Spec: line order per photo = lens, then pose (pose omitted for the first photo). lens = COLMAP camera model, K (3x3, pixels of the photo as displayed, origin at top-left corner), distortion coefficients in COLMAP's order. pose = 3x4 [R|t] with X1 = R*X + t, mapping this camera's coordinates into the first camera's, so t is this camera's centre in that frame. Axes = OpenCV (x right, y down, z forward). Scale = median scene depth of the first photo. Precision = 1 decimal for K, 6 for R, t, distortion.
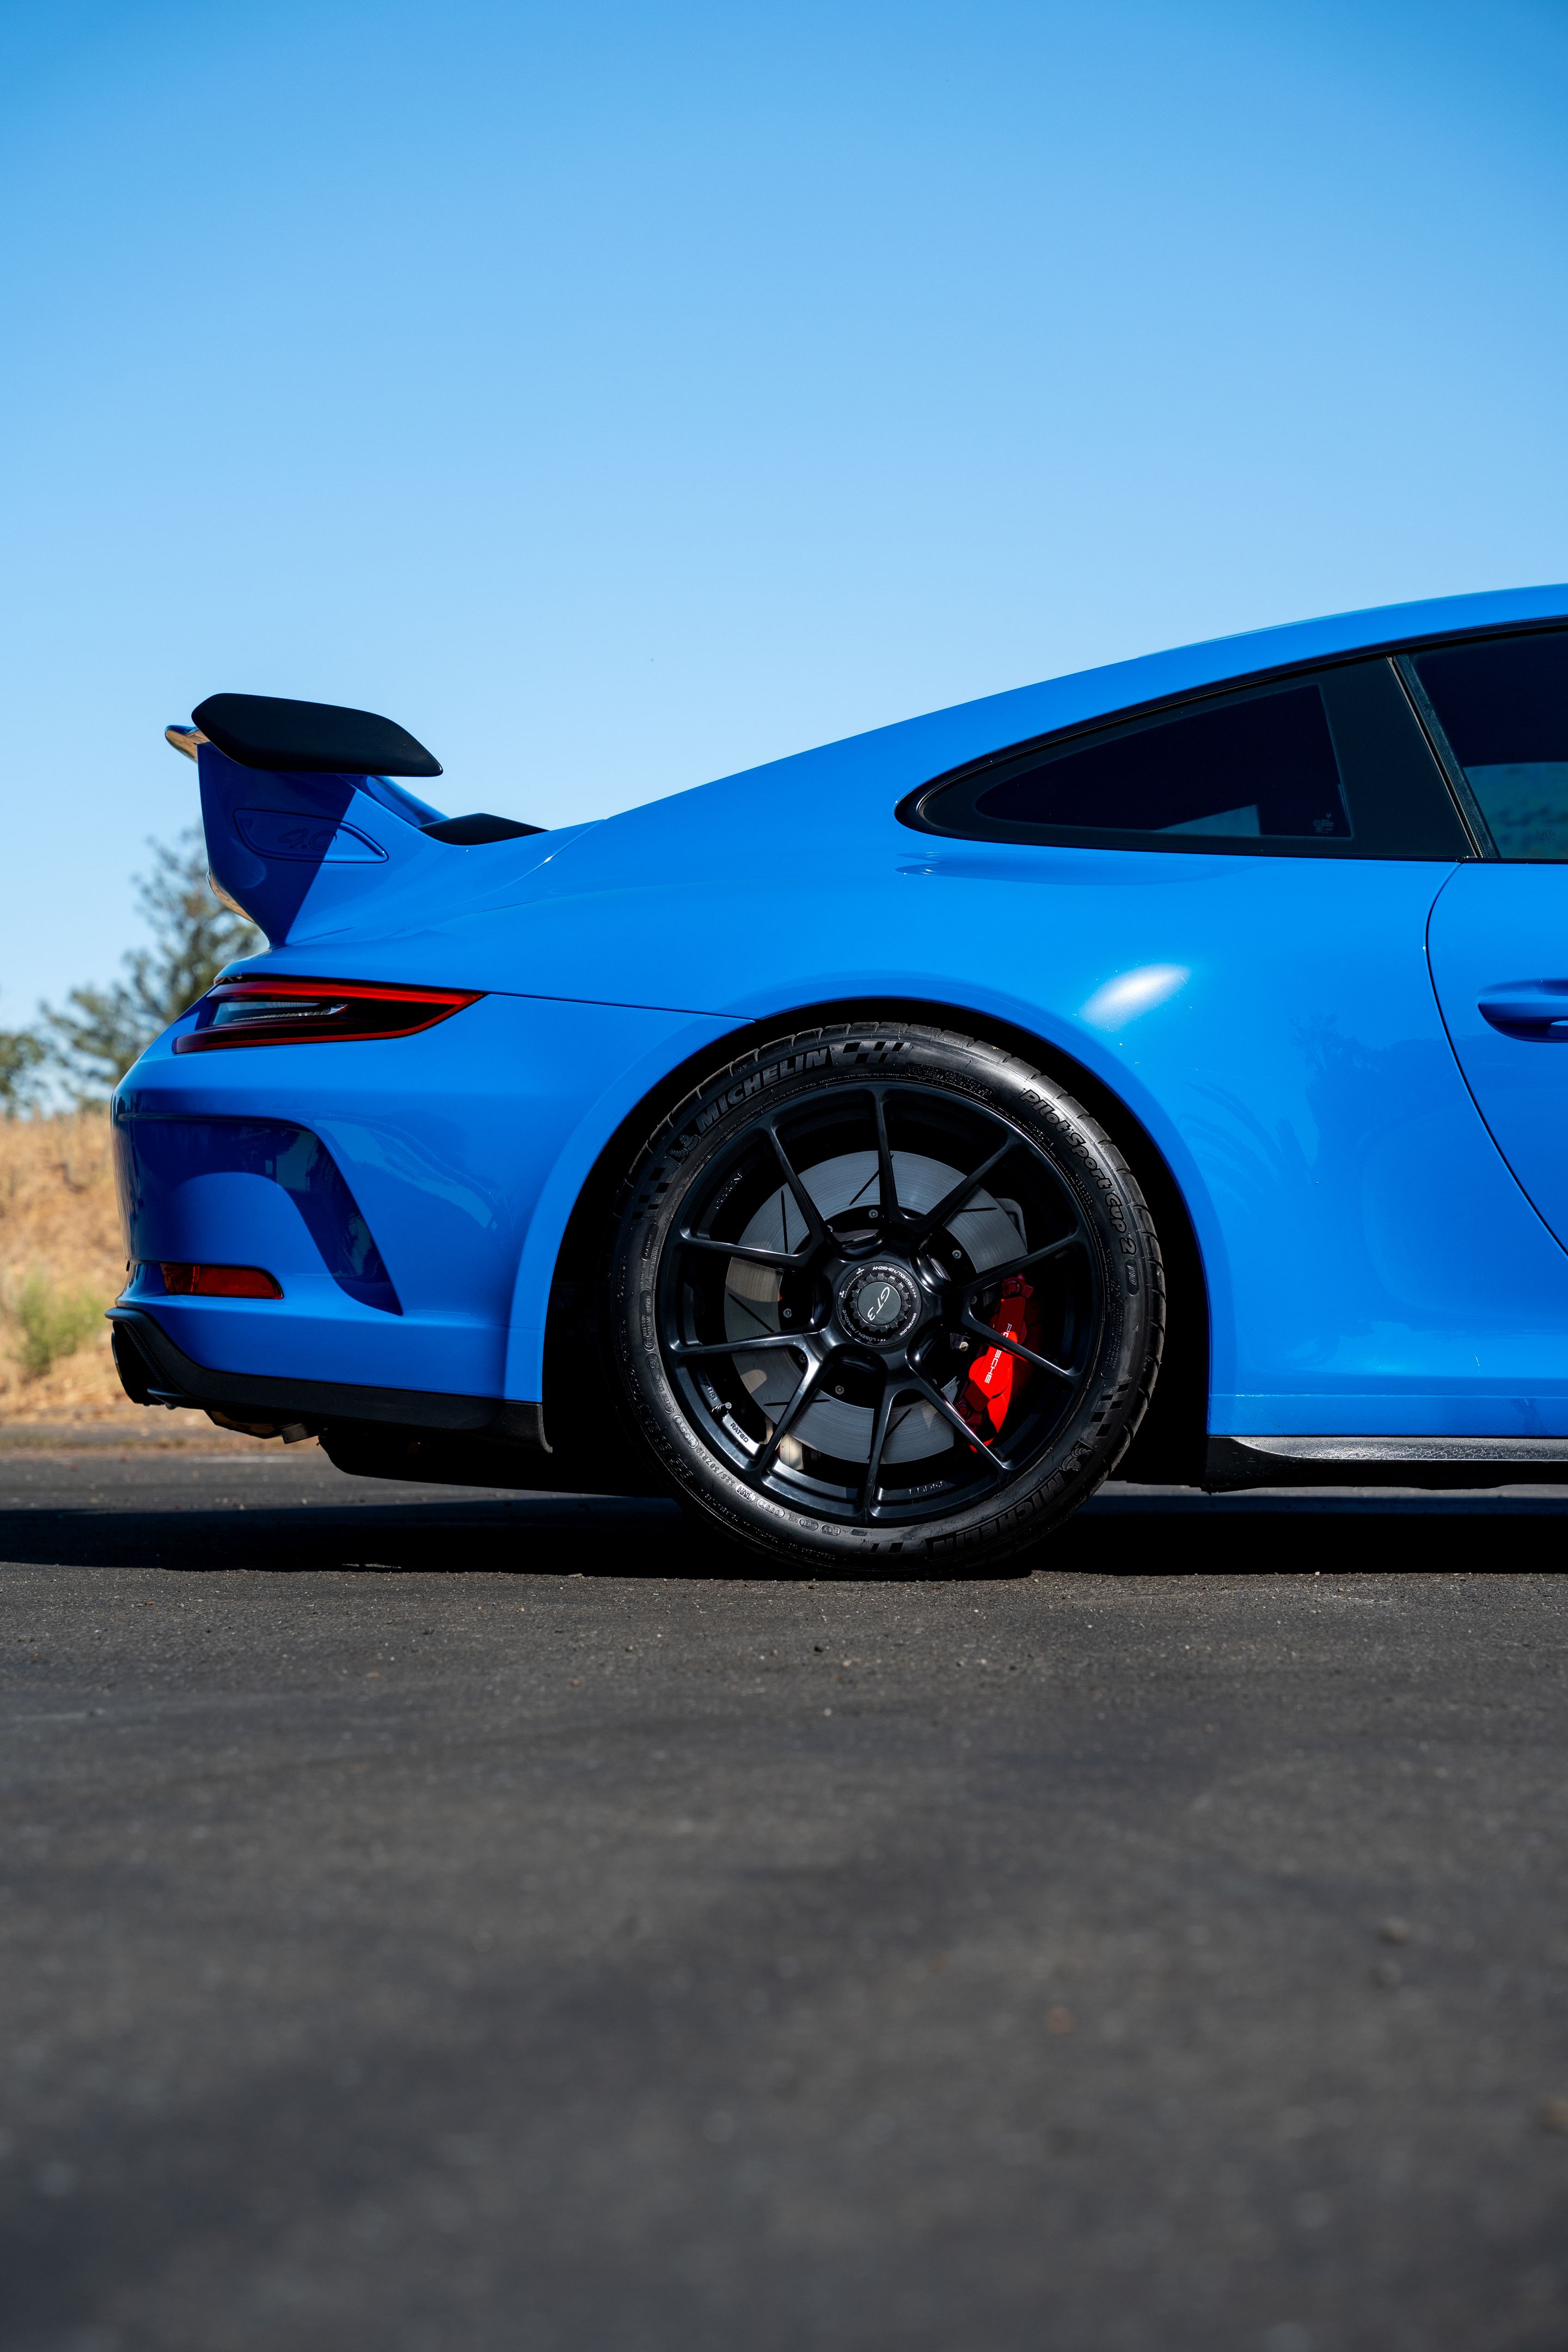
lens RADIAL K [[4549.2, 0, 813.4], [0, 4549.2, 1204.9], [0, 0, 1]] dist [0.248451, 0.284882]
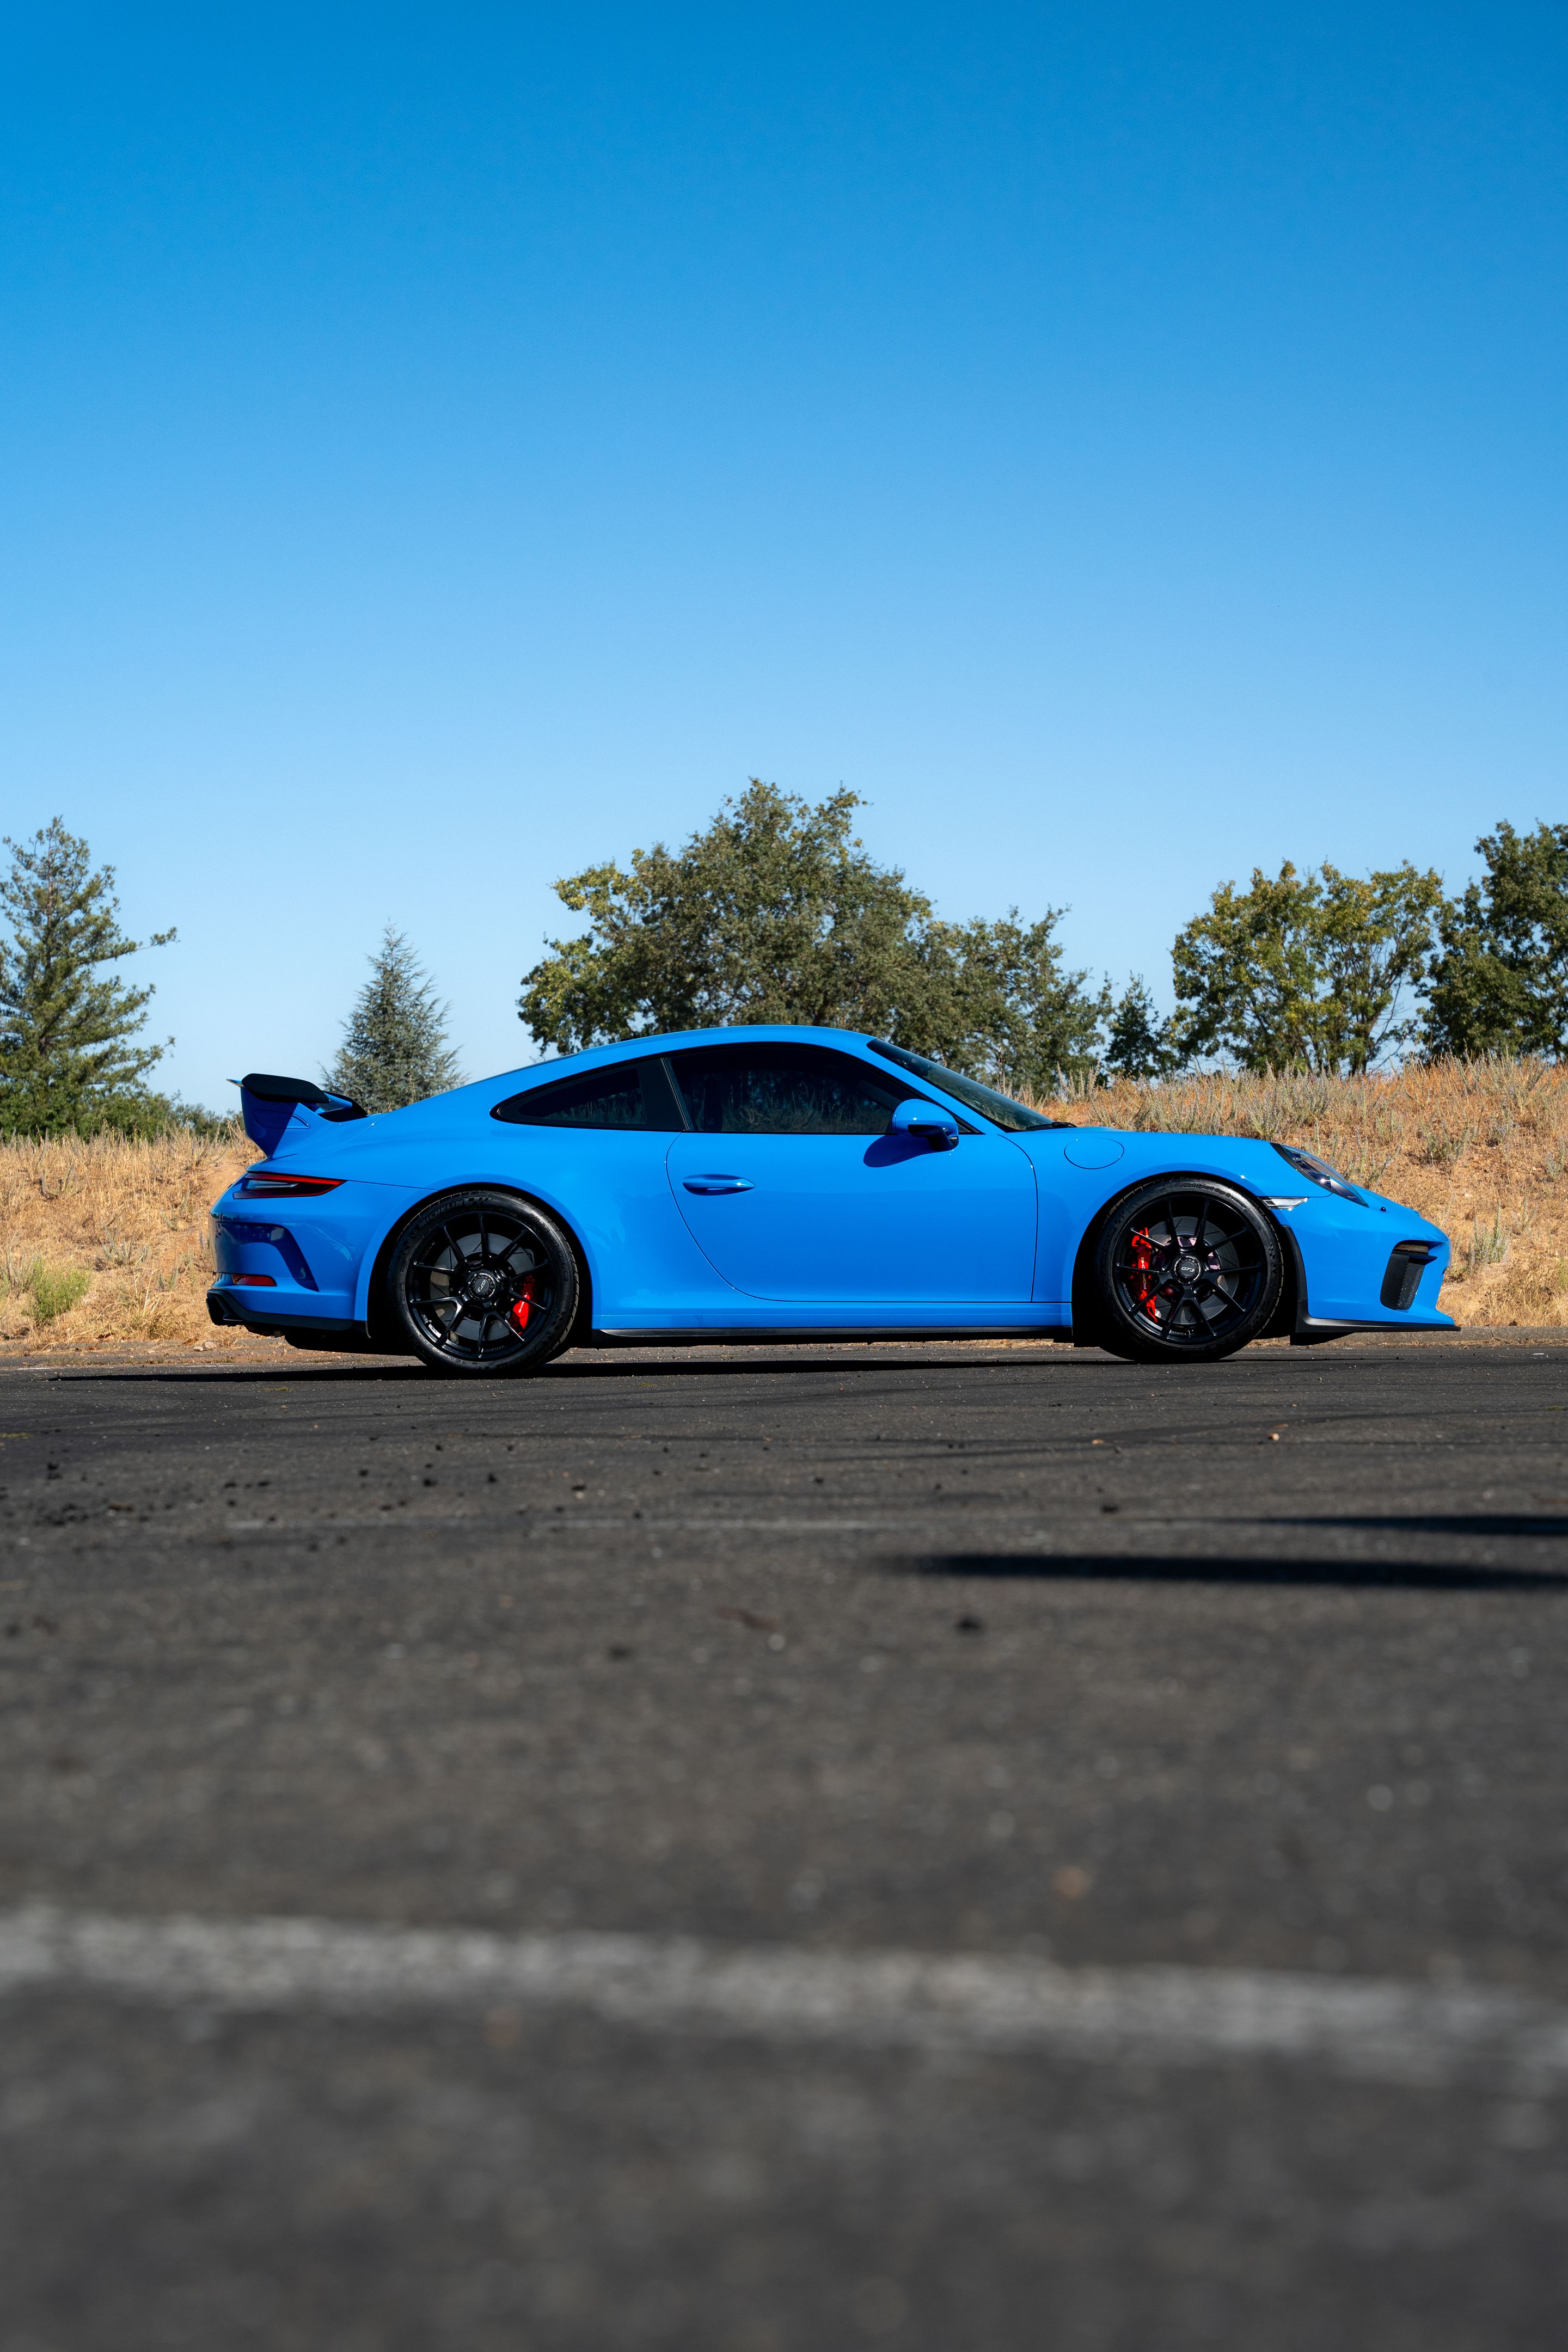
lens RADIAL K [[4417.7, 0, 817.0], [0, 4417.7, 1176.1], [0, 0, 1]] dist [0.295147, -0.004417]
pose [[0.999159, -0.009341, 0.039934, 0.115088], [0.009210, 0.999952, 0.003465, -0.056284], [-0.039964, -0.003094, 0.999196, -1.837193]]
